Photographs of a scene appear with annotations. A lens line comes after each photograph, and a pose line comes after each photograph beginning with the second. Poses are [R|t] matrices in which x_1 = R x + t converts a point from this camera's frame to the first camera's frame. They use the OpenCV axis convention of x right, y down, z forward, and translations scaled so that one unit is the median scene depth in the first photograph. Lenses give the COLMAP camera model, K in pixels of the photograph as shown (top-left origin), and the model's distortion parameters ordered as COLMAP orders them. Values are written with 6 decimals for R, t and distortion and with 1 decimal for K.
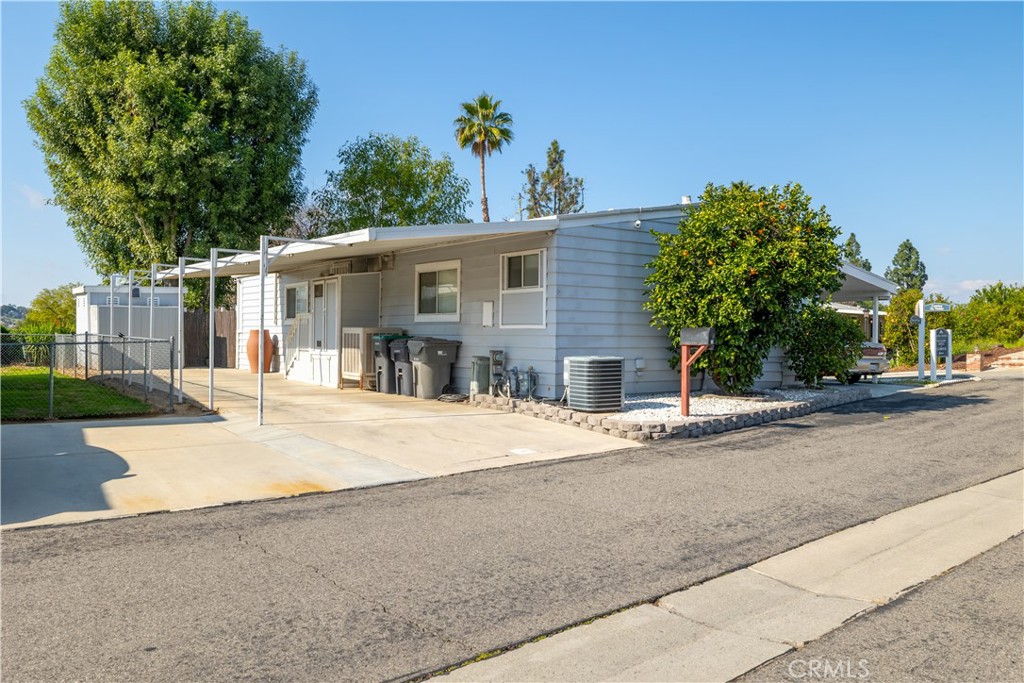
lens RADIAL K [[805.9, 0, 512.0], [0, 805.9, 341.5], [0, 0, 1]] dist [0.002104, -0.001179]
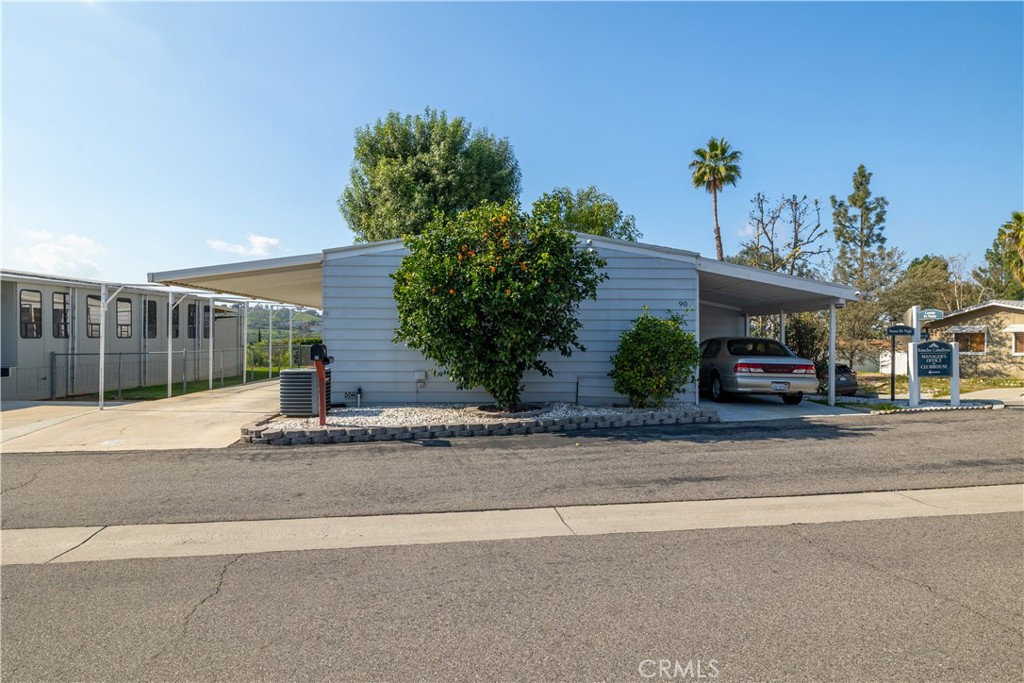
lens RADIAL K [[612.7, 0, 512.0], [0, 612.7, 341.5], [0, 0, 1]] dist [-0.002107, -0.000799]
pose [[0.829102, -0.002934, -0.559090, 0.220503], [-0.004323, 0.999923, -0.011657, -0.002992], [0.559081, 0.012082, 0.829025, 0.111220]]
